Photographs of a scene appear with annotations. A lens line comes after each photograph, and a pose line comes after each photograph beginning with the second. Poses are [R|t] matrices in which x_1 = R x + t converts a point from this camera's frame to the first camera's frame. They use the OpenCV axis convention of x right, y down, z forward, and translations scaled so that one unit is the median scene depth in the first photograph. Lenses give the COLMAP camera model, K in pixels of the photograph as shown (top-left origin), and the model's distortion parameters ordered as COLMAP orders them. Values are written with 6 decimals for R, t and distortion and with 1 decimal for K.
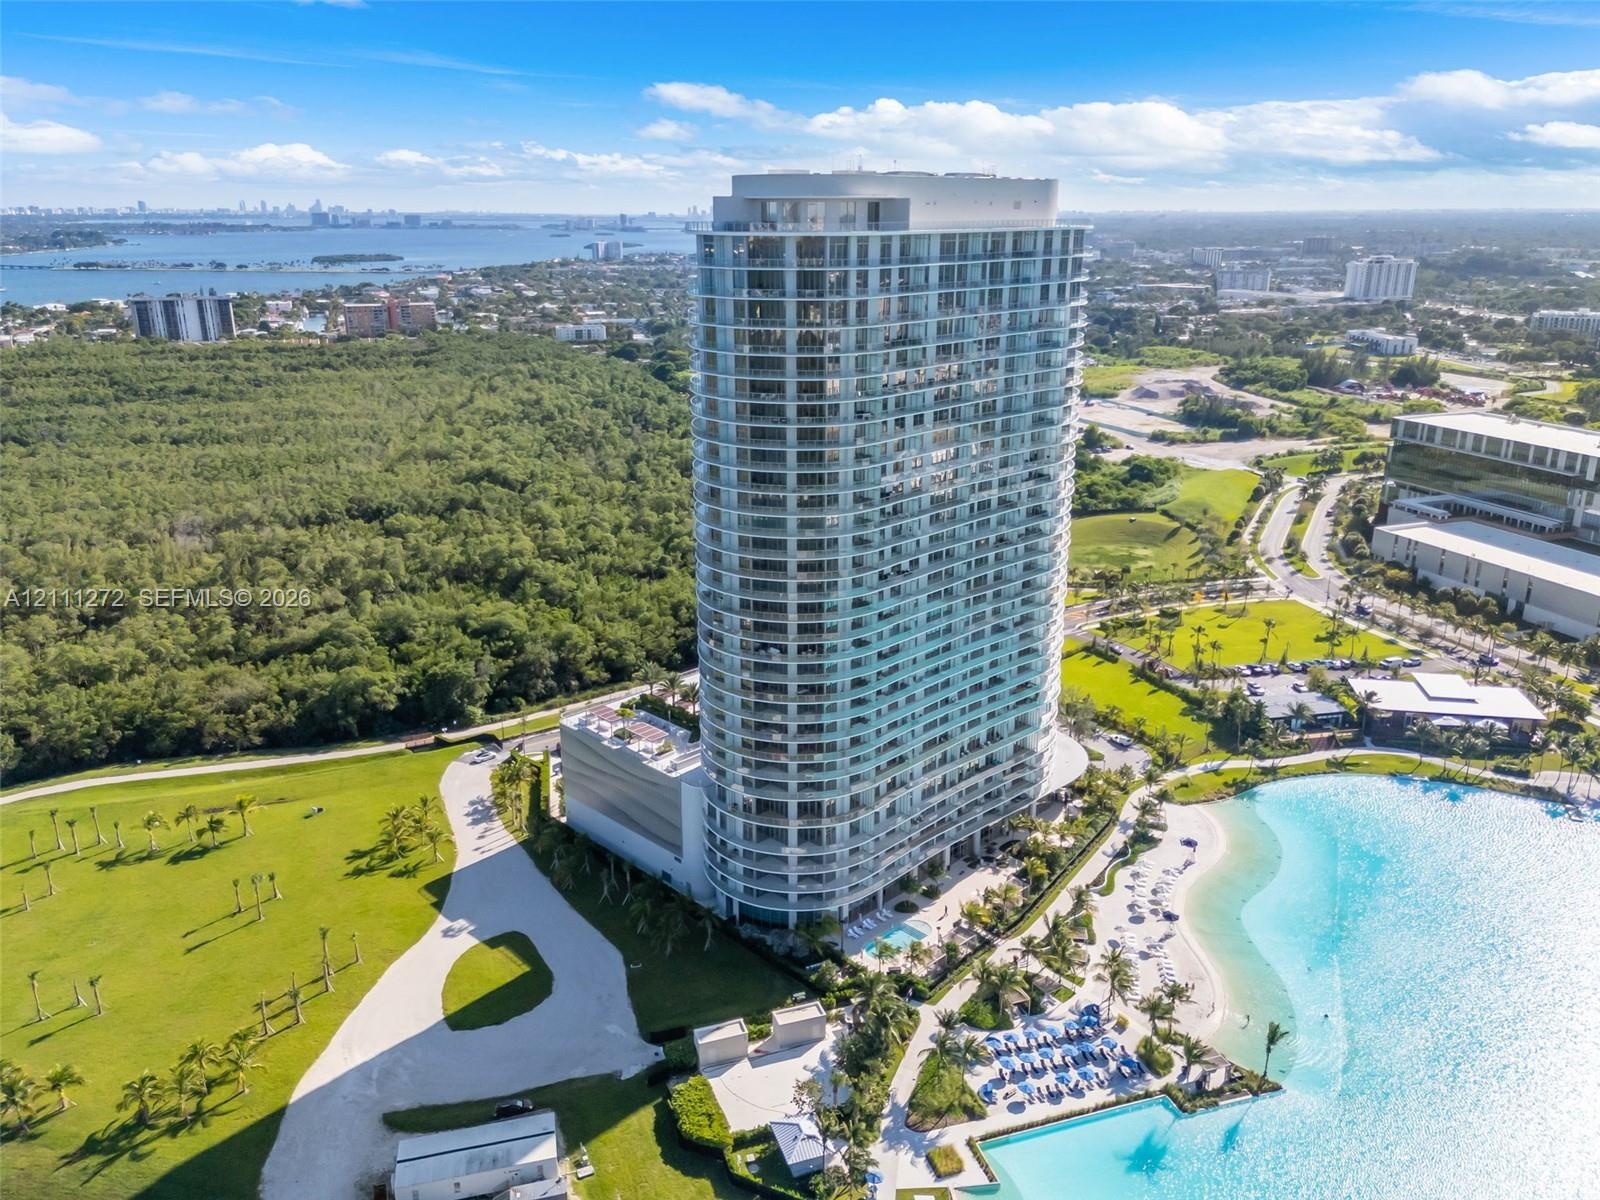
lens RADIAL K [[1224.8, 0, 800.7], [0, 1224.8, 599.2], [0, 0, 1]] dist [0.103462, -0.085412]
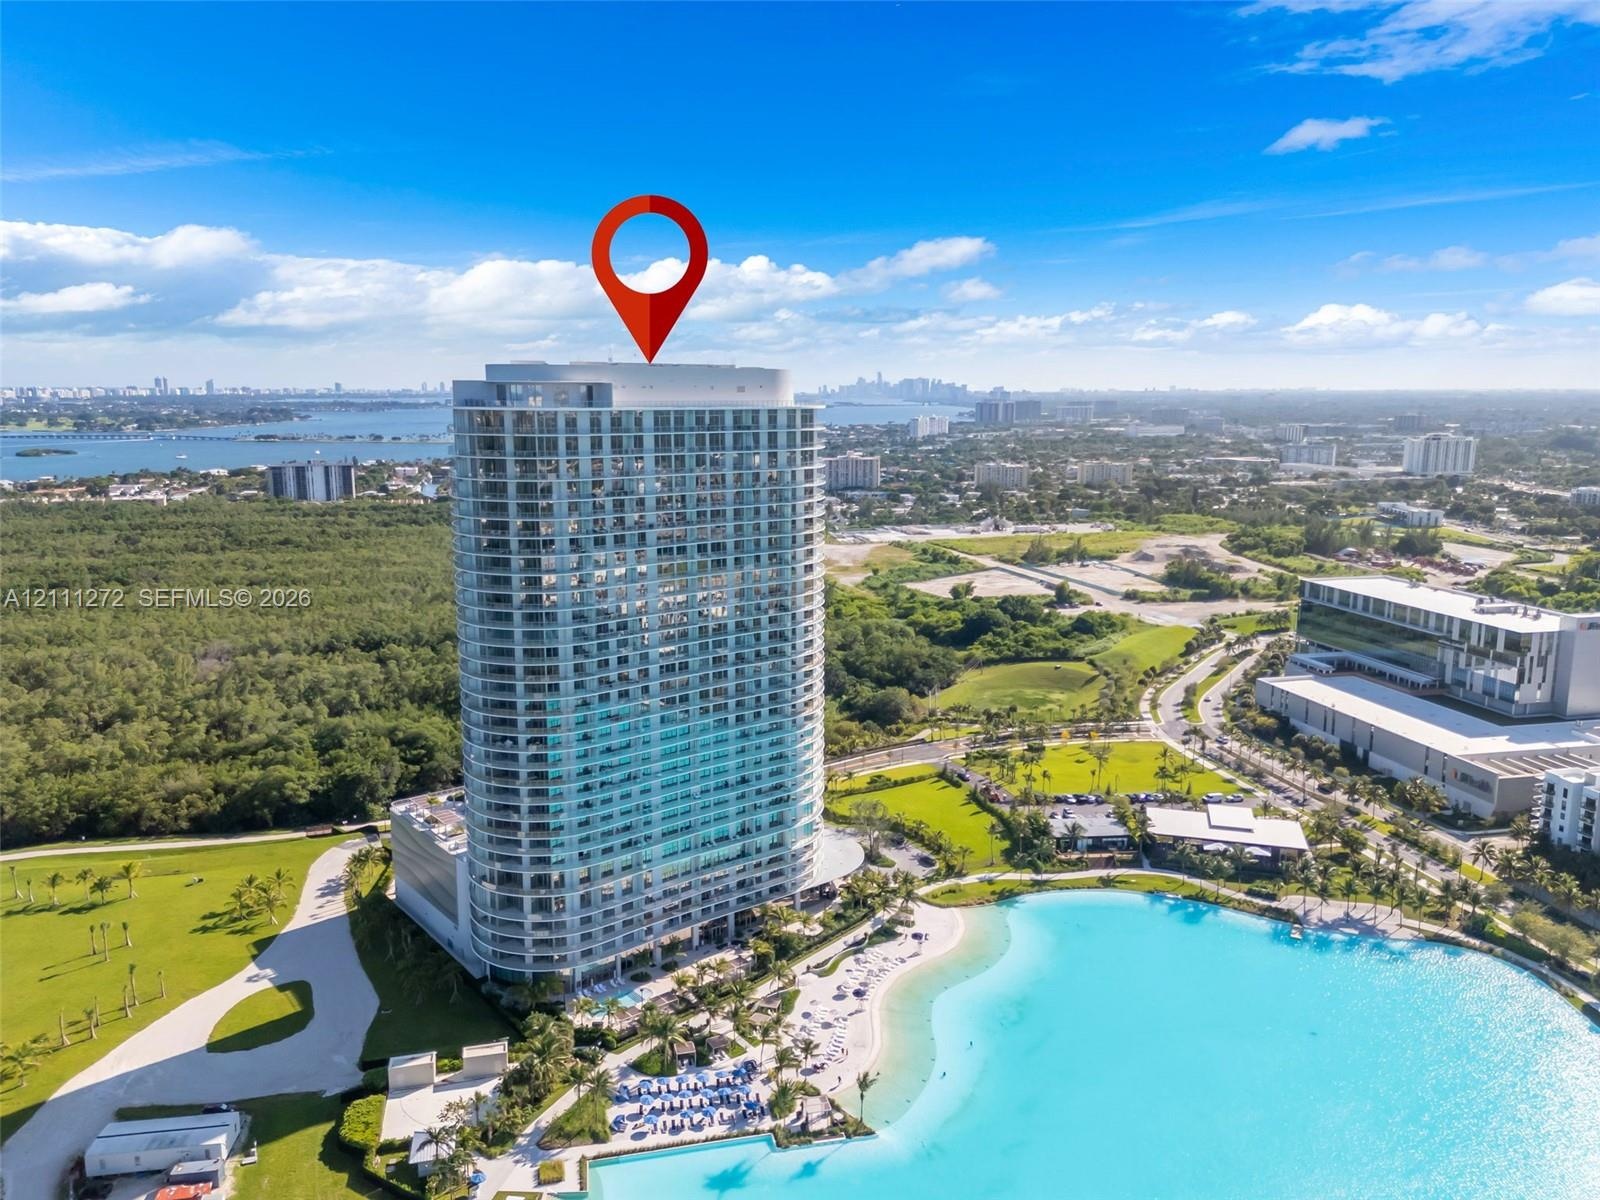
lens RADIAL K [[1190.1, 0, 803.2], [0, 1190.1, 596.4], [0, 0, 1]] dist [0.110102, -0.088474]
pose [[0.994243, 0.019652, -0.105328, 0.253982], [-0.033360, 0.990952, -0.130005, 0.028707], [0.101820, 0.132770, 0.985903, -0.101159]]
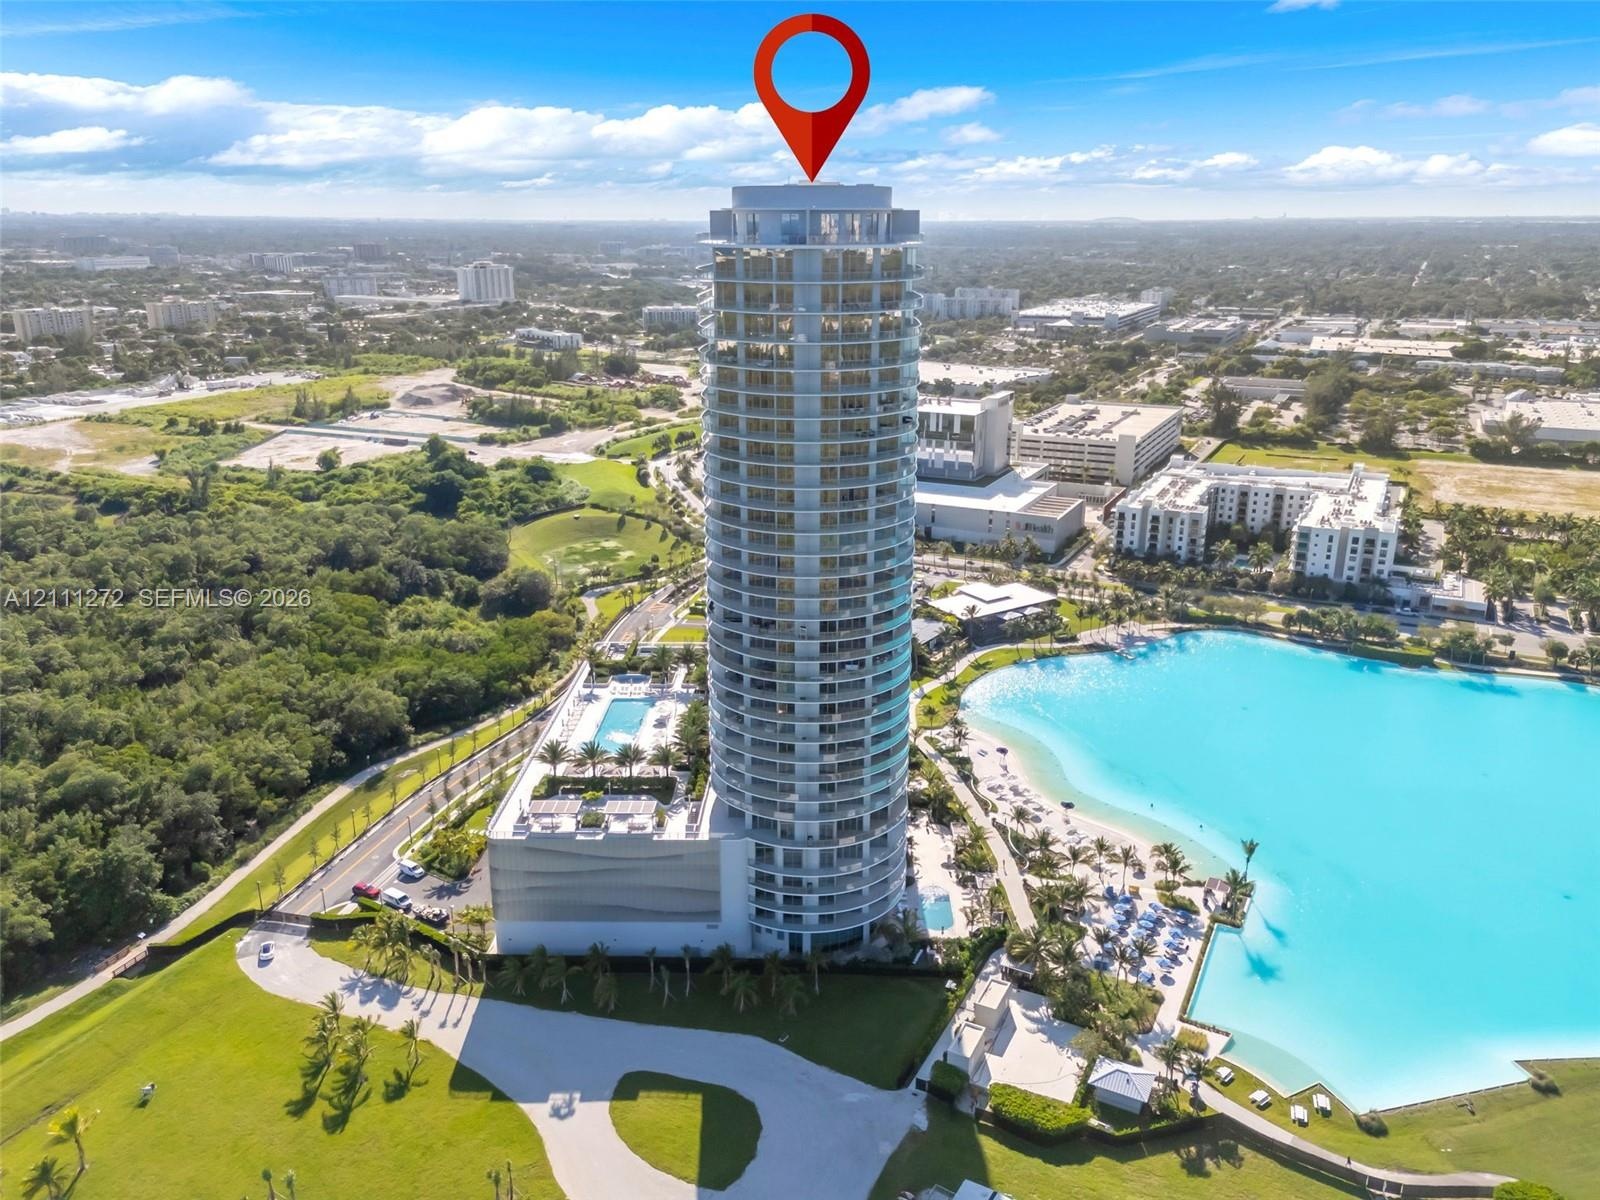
lens RADIAL K [[1206.3, 0, 796.6], [0, 1206.3, 568.2], [0, 0, 1]] dist [0.041454, 0.257129]
pose [[0.726368, -0.194432, 0.659232, -0.454879], [0.208815, 0.976243, 0.057849, -0.068543], [-0.654818, 0.095638, 0.749711, 0.183658]]
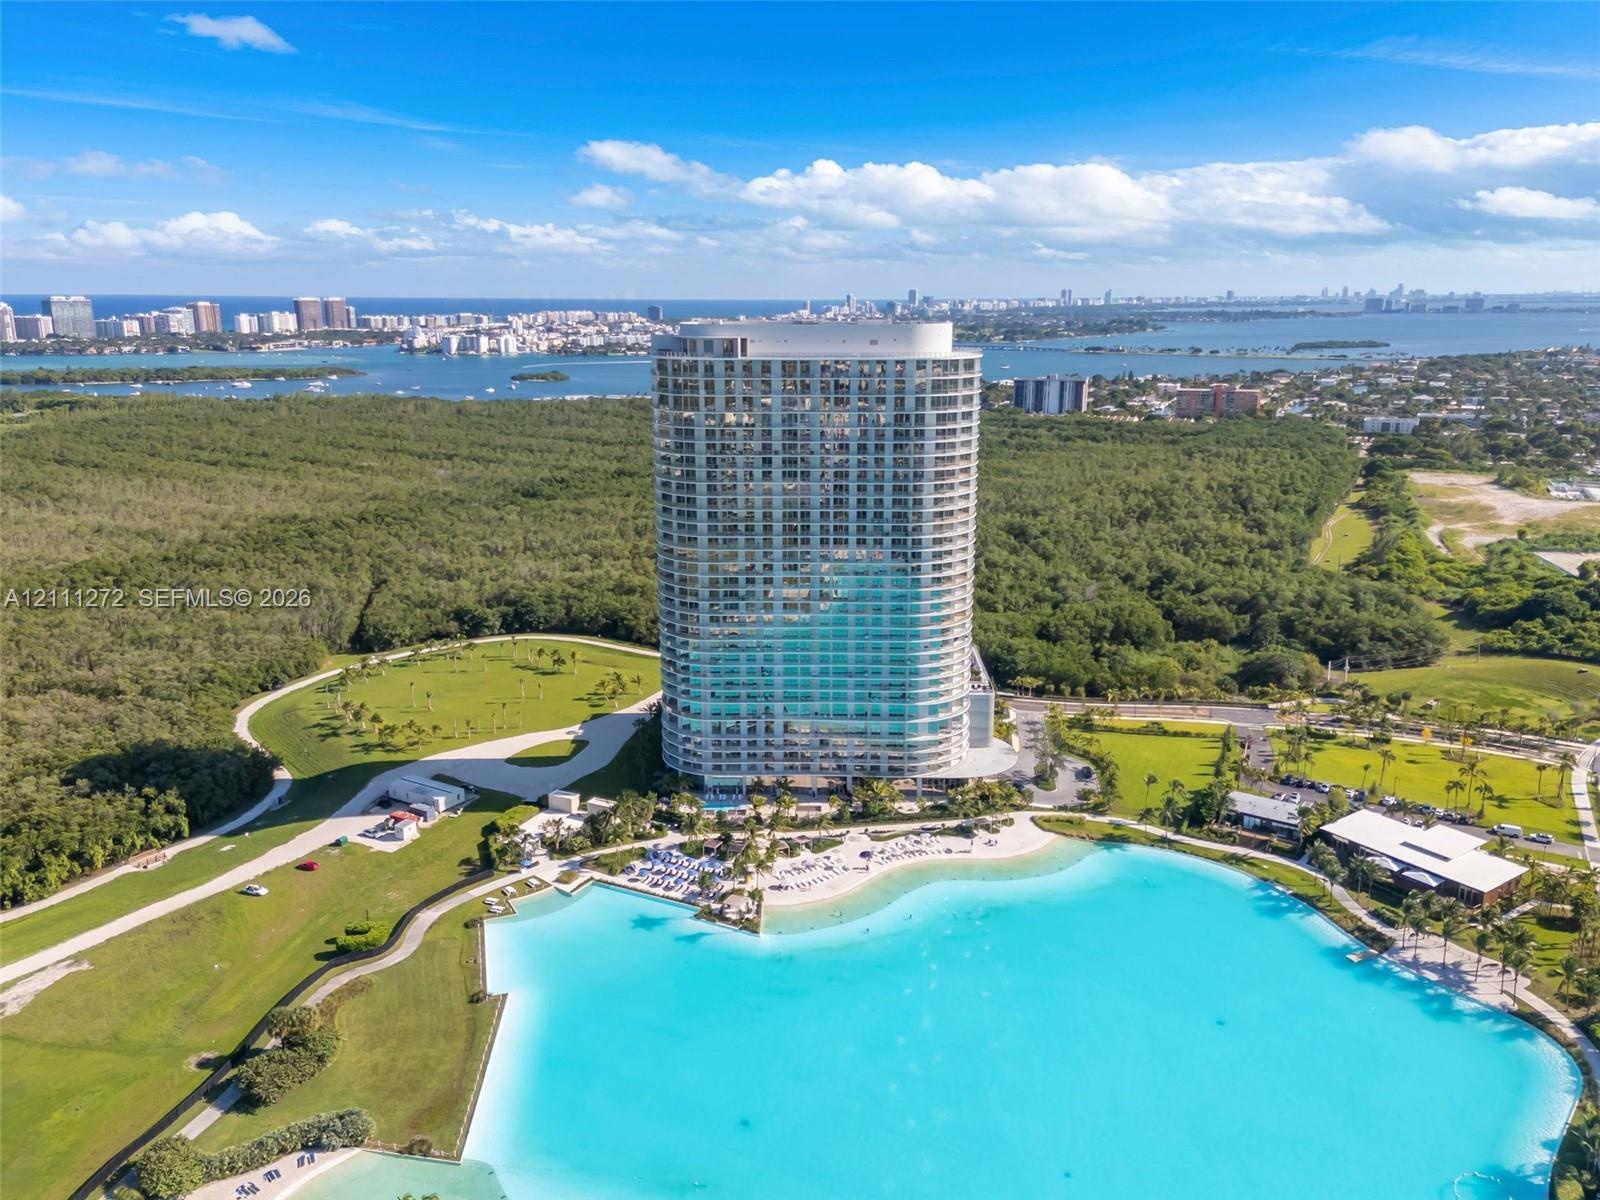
lens RADIAL K [[1224.8, 0, 800.7], [0, 1224.8, 599.2], [0, 0, 1]] dist [0.103462, -0.085412]
pose [[0.689156, 0.175172, -0.703121, 0.824694], [-0.218217, 0.975465, 0.029139, -0.031216], [0.690974, 0.133352, 0.710473, -0.036976]]
